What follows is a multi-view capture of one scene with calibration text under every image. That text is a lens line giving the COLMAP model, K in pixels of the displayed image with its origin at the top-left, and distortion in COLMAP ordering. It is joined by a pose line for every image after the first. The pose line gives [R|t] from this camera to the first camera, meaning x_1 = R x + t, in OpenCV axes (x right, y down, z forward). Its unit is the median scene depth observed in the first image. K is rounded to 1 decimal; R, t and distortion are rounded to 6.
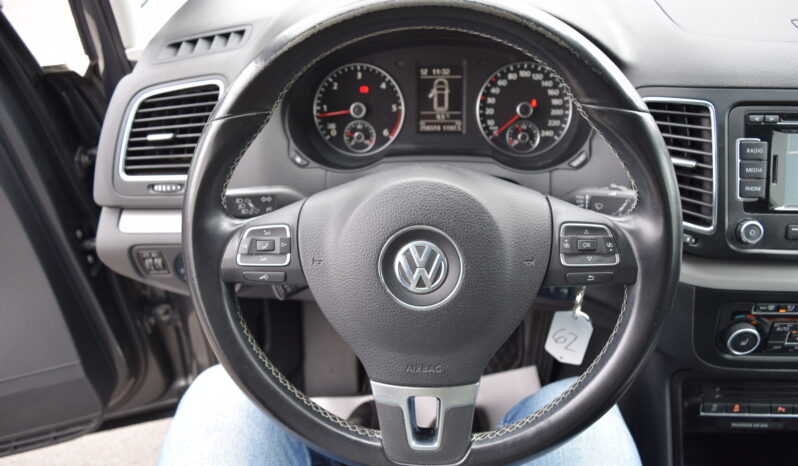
lens RADIAL K [[628.9, 0, 399.0], [0, 628.9, 233.0], [0, 0, 1]] dist [-0.097508, 0.018629]
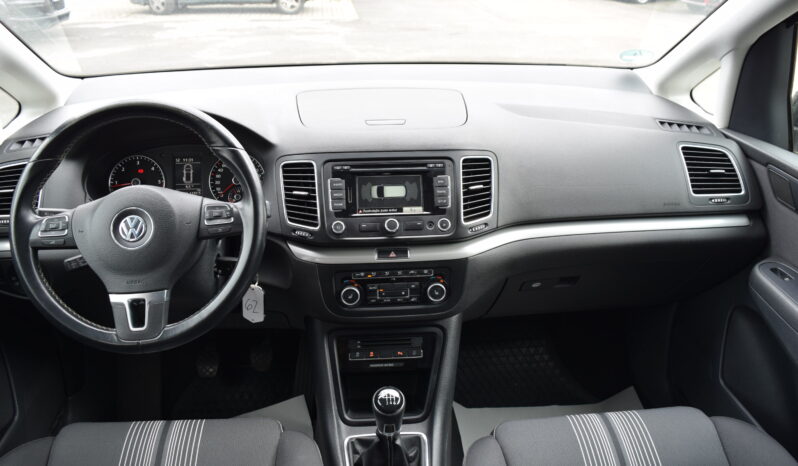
lens RADIAL K [[628.9, 0, 399.0], [0, 628.9, 233.0], [0, 0, 1]] dist [-0.097508, 0.018629]
pose [[0.983062, -0.012890, 0.182820, 0.319625], [0.059571, 0.965833, -0.252227, 0.386008], [-0.173322, 0.258846, 0.950241, -0.627678]]
